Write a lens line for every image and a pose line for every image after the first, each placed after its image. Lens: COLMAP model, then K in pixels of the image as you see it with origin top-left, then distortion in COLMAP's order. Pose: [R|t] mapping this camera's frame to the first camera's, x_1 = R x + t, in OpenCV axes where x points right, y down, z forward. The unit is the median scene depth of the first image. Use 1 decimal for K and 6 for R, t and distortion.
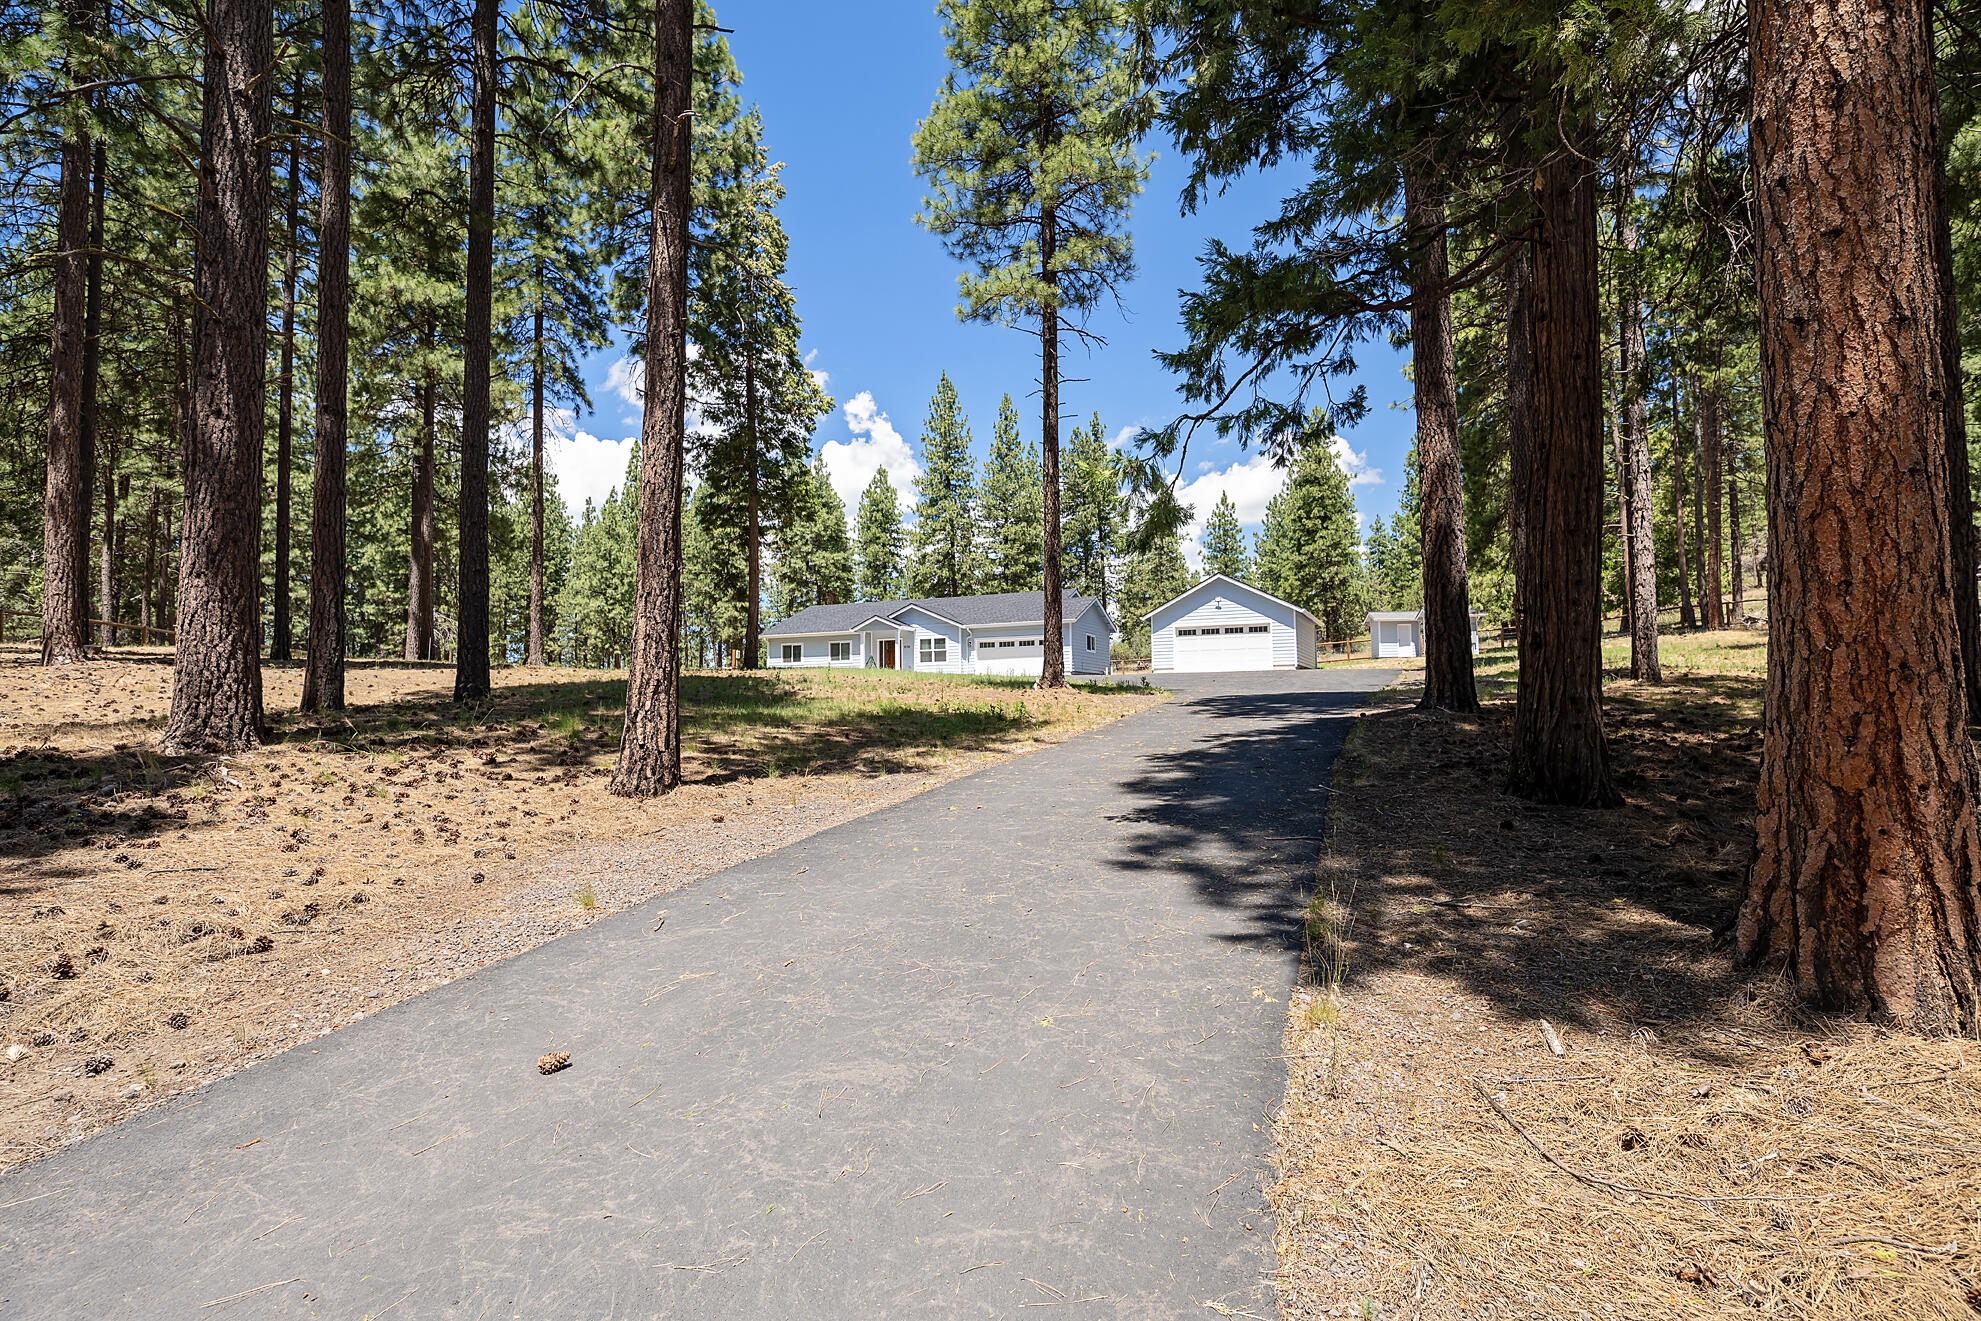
lens RADIAL K [[994.3, 0, 990.5], [0, 994.3, 660.5], [0, 0, 1]] dist [-0.004086, -0.000530]
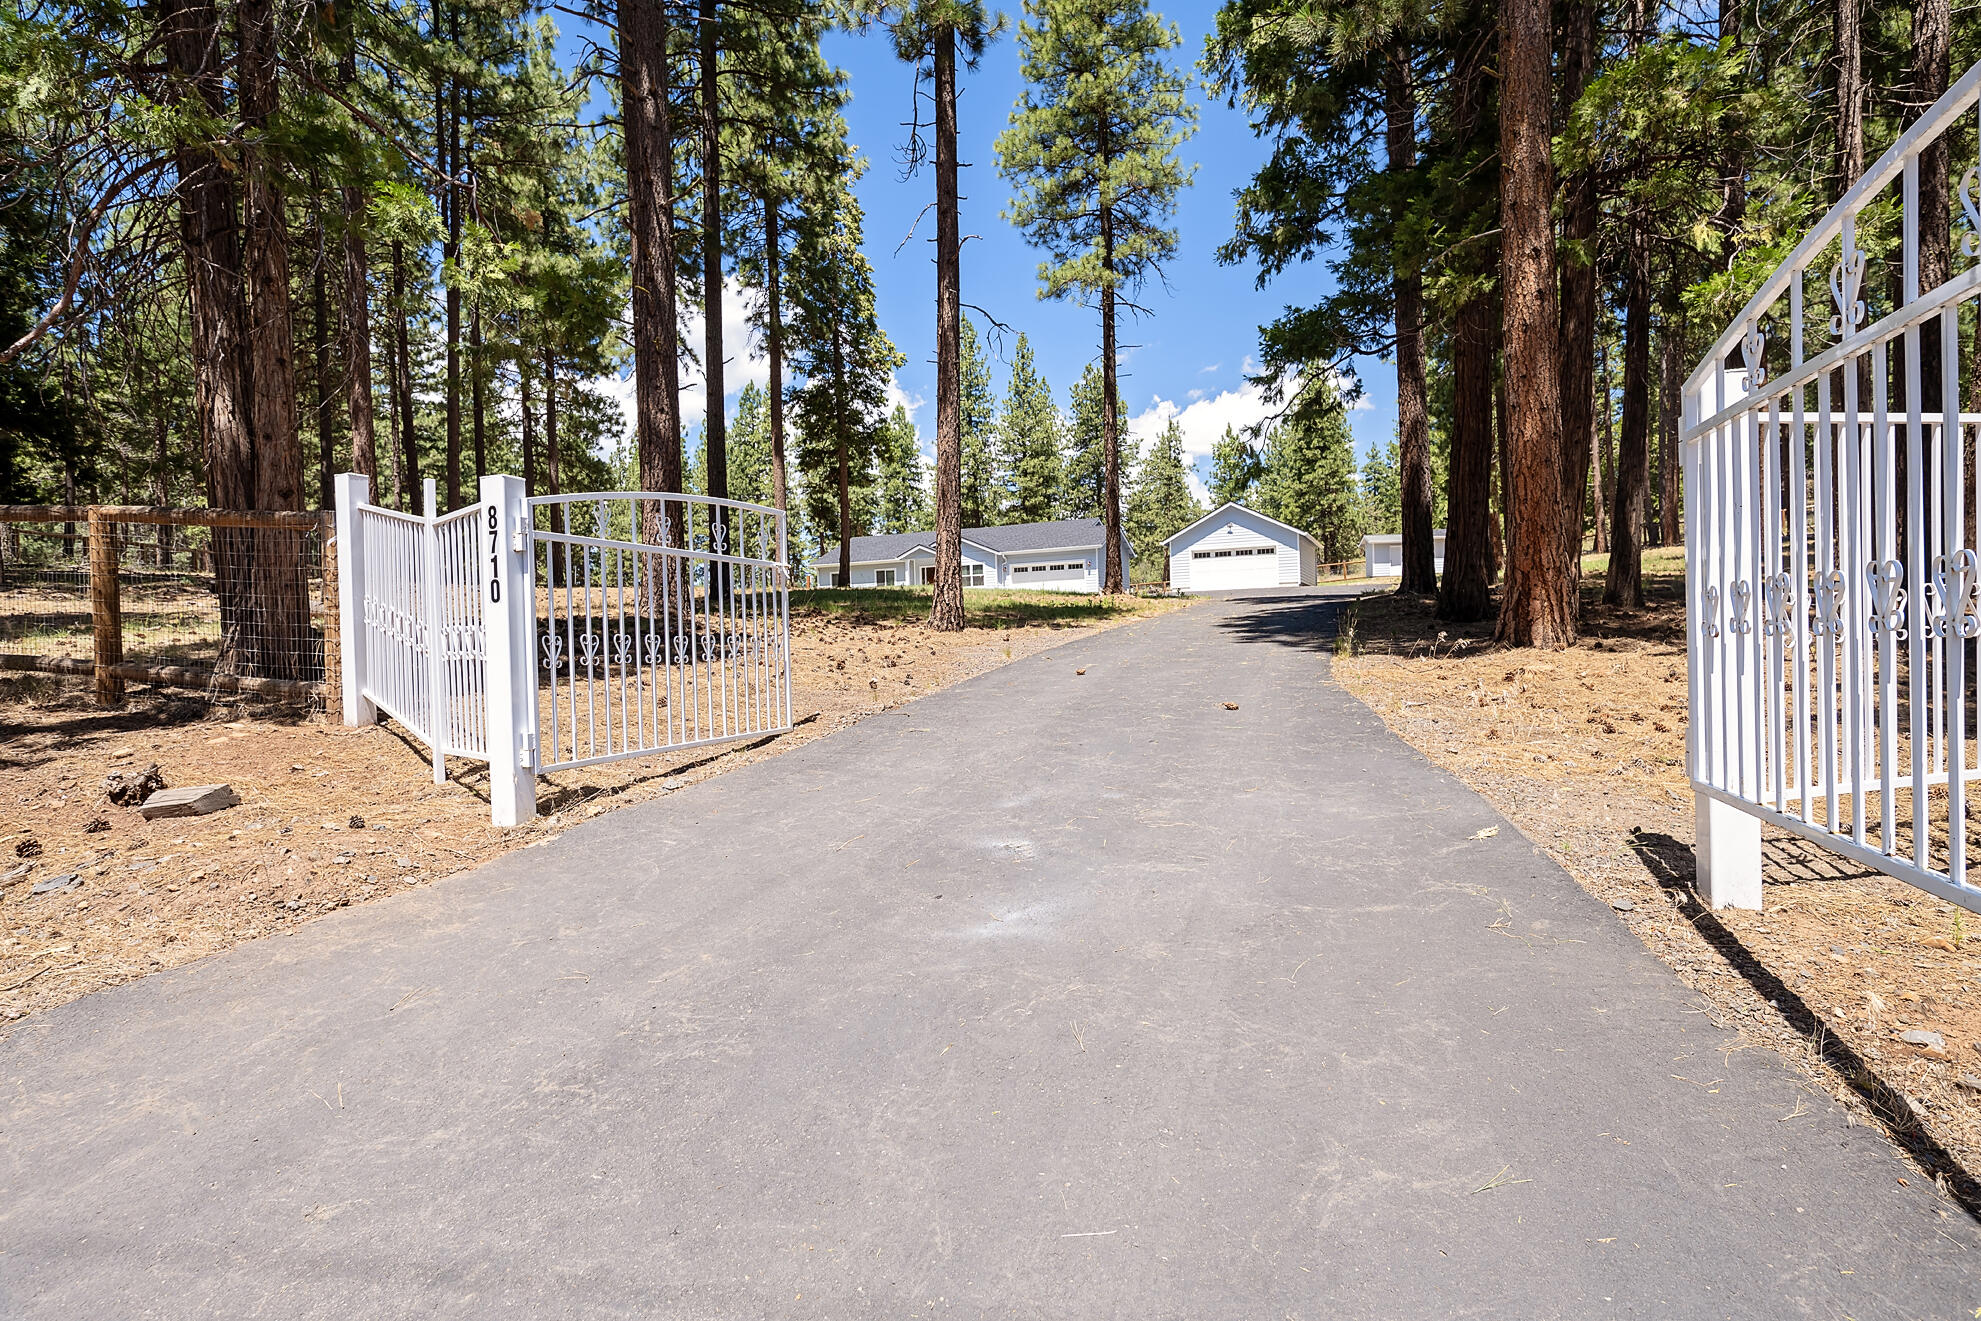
lens RADIAL K [[995.6, 0, 995.8], [0, 995.6, 662.2], [0, 0, 1]] dist [-0.002165, 0.000258]
pose [[0.999823, -0.016412, 0.009200, -0.152818], [0.015741, 0.997505, 0.068826, 0.036437], [-0.010306, -0.068669, 0.997586, -0.407340]]
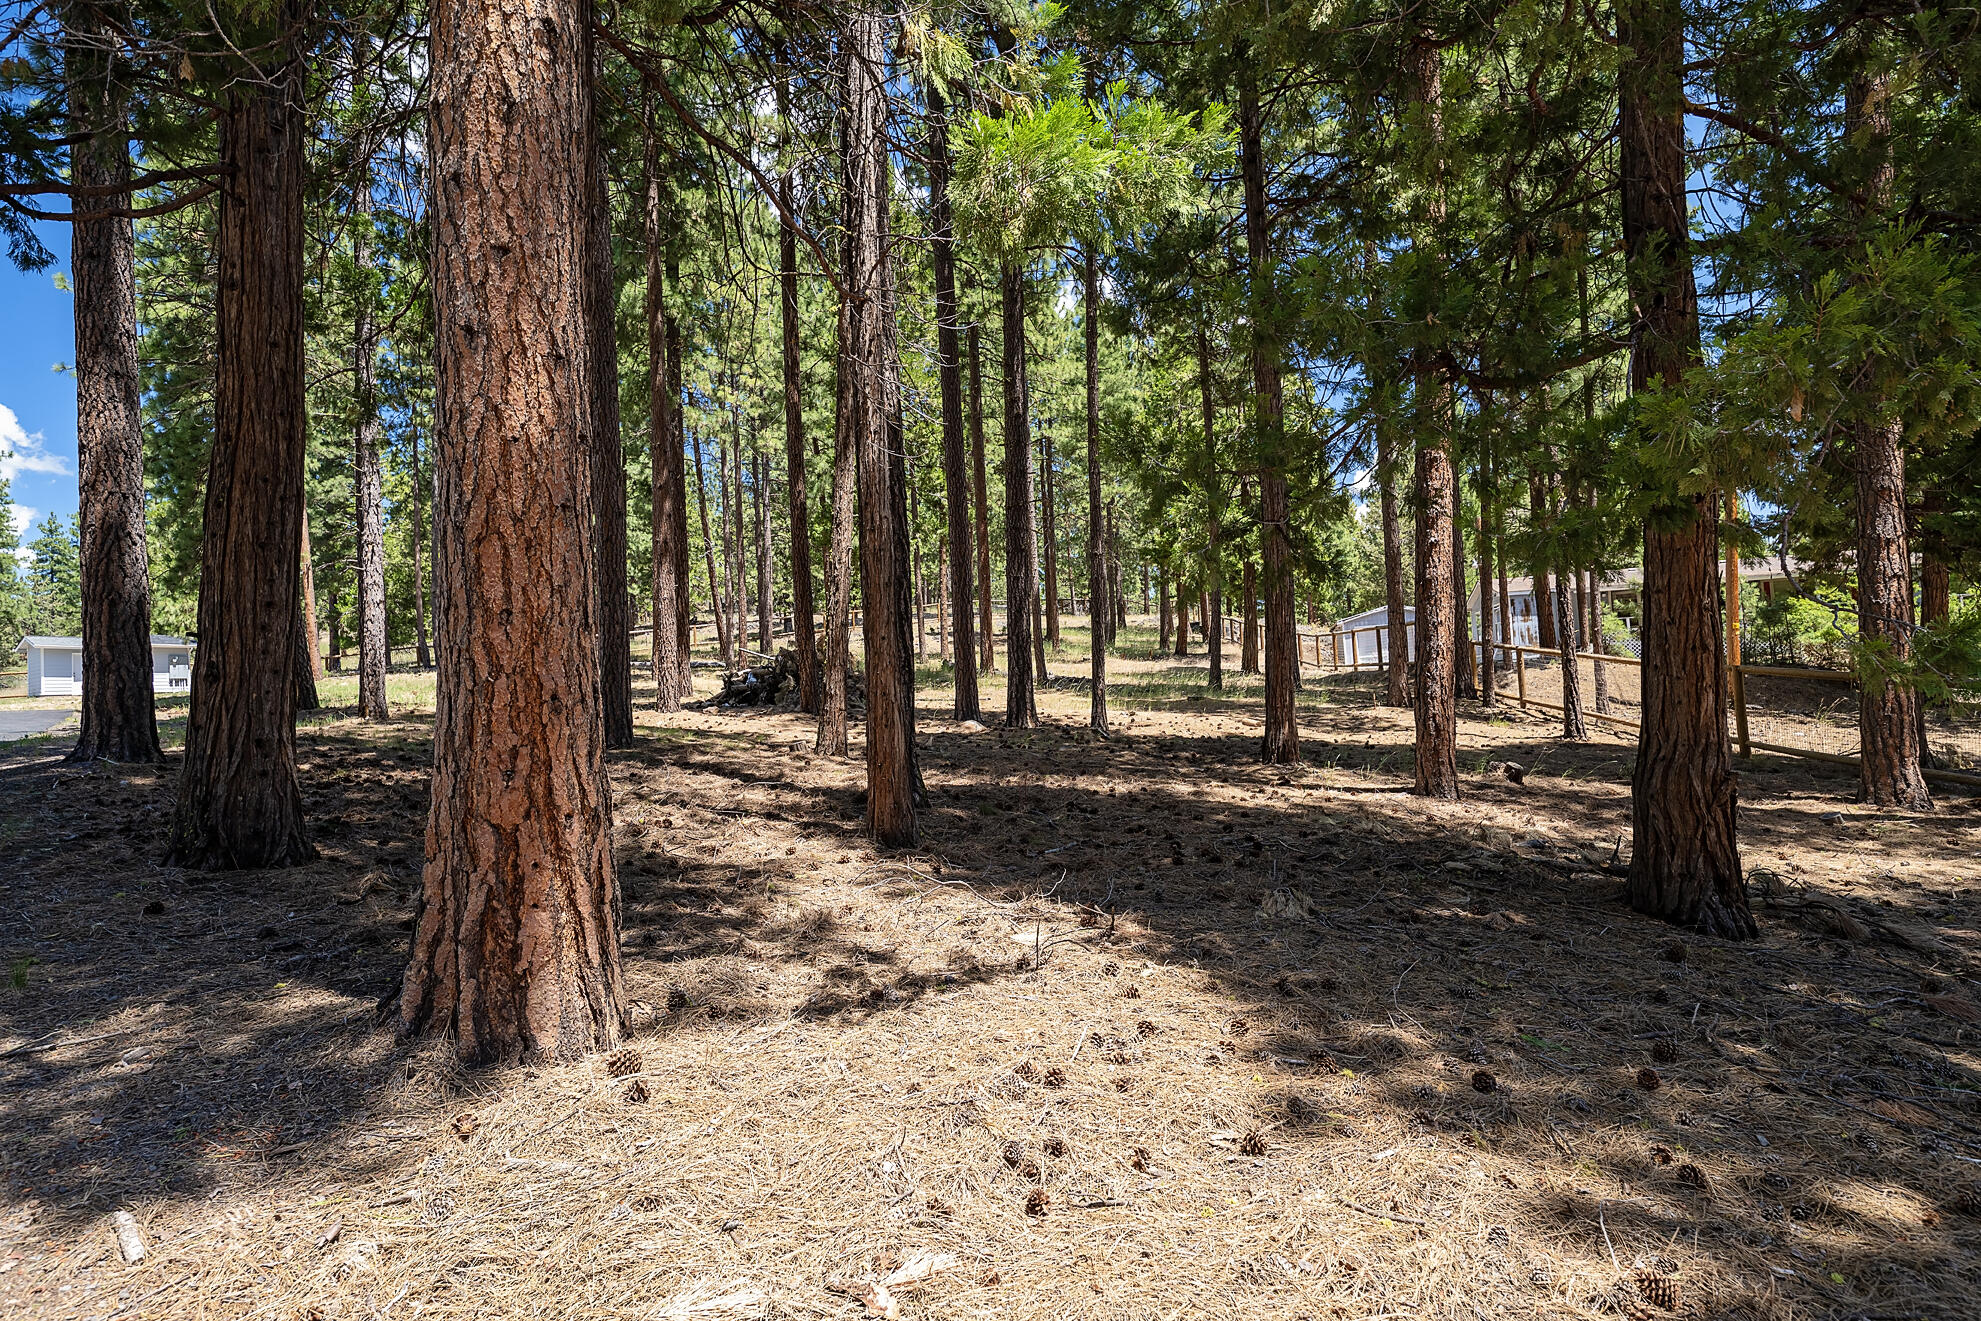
lens RADIAL K [[995.6, 0, 995.8], [0, 995.6, 662.2], [0, 0, 1]] dist [-0.002165, 0.000258]
pose [[0.424802, 0.031417, 0.904741, 0.039986], [0.002014, 0.999362, -0.035648, 0.001392], [-0.905284, 0.016965, 0.424468, 0.033229]]
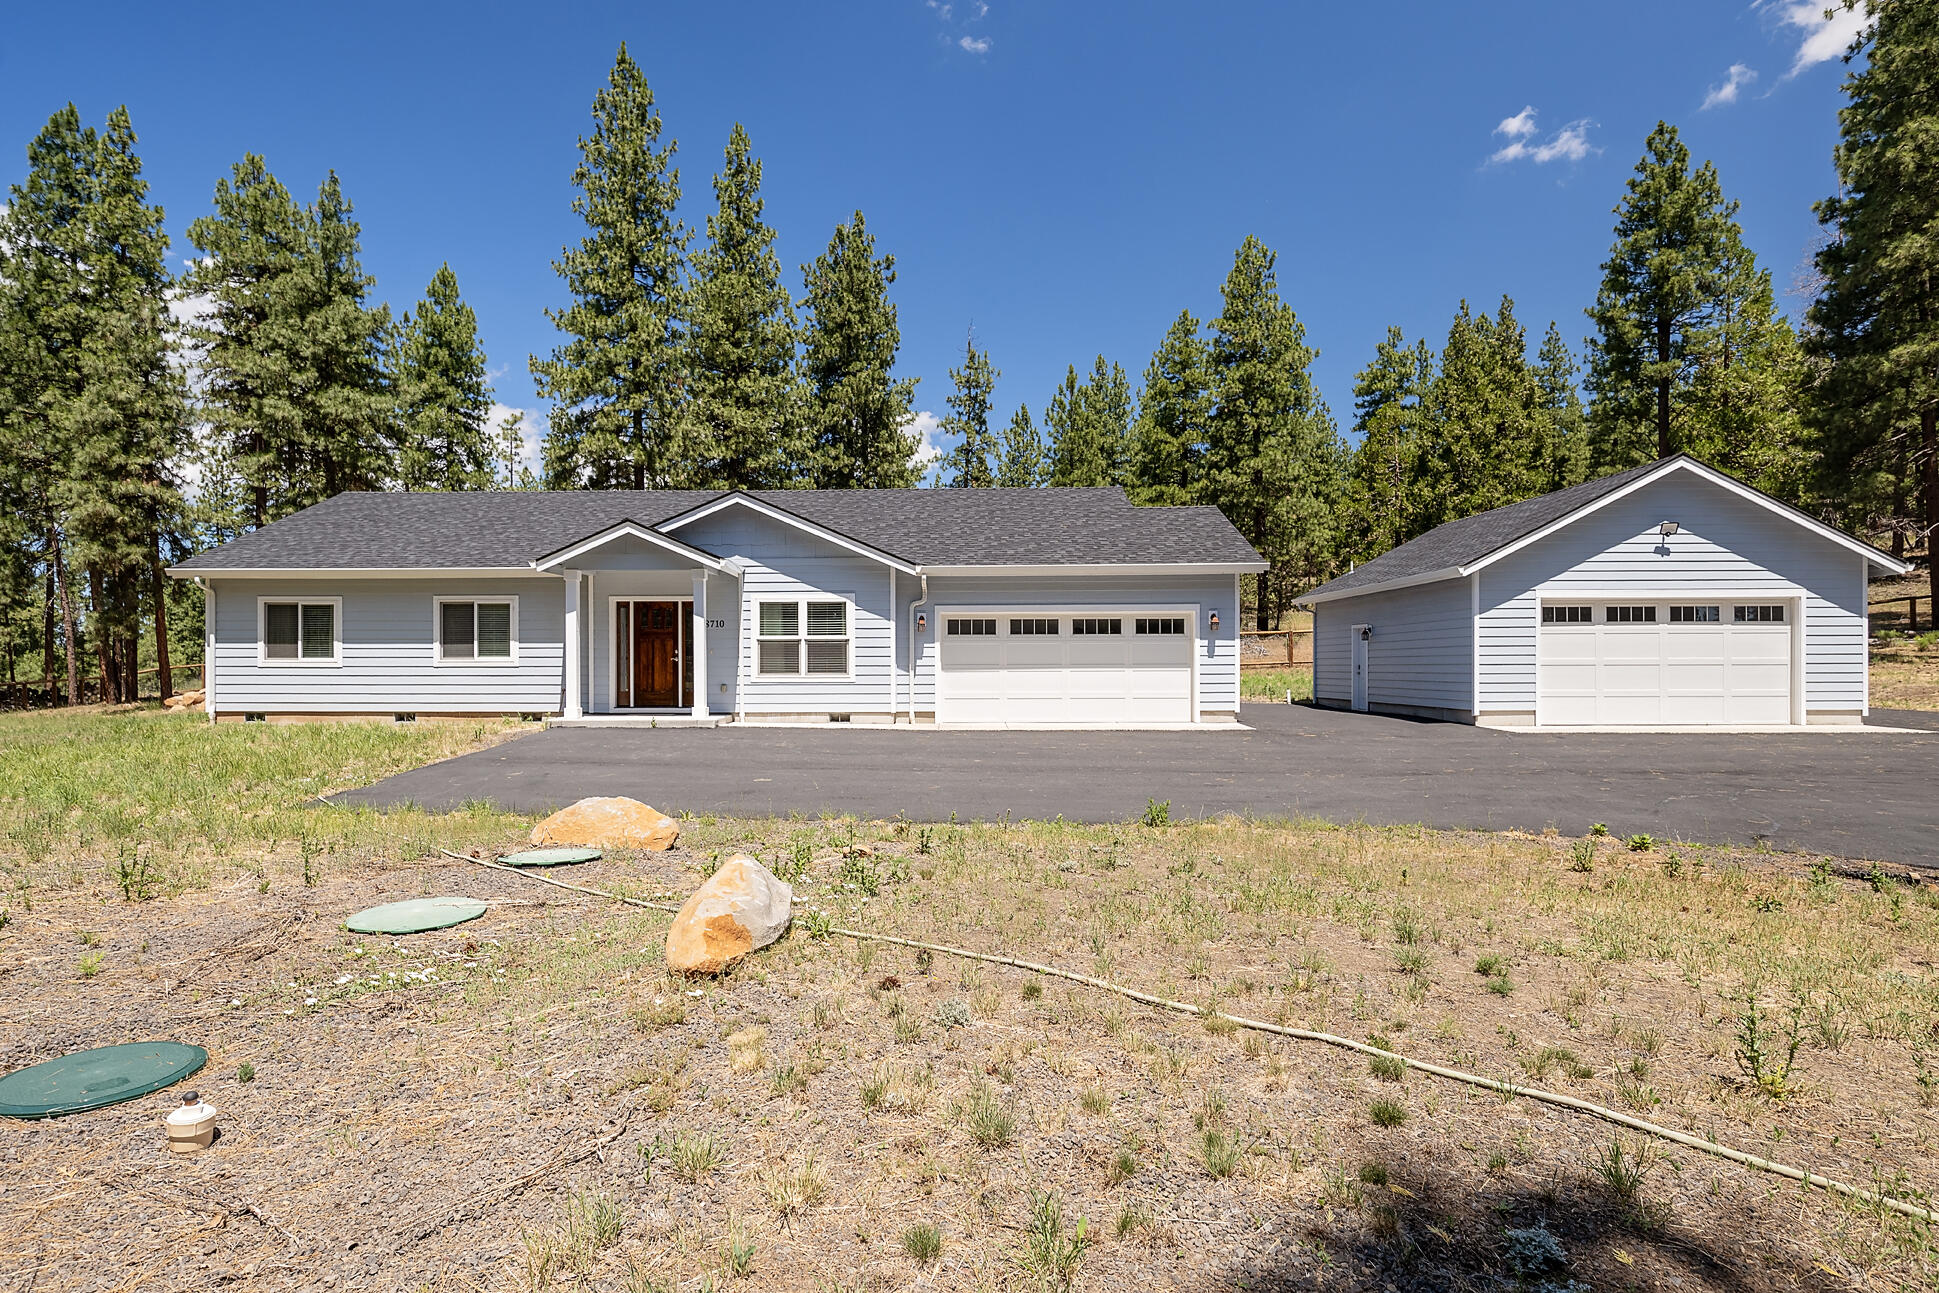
lens RADIAL K [[1046.5, 0, 929.4], [0, 1046.5, 656.8], [0, 0, 1]] dist [-0.004204, 0.000108]
pose [[0.924723, 0.012351, 0.380441, -0.539332], [-0.029414, 0.998803, 0.039070, -0.067209], [-0.379504, -0.047319, 0.923979, 2.387086]]
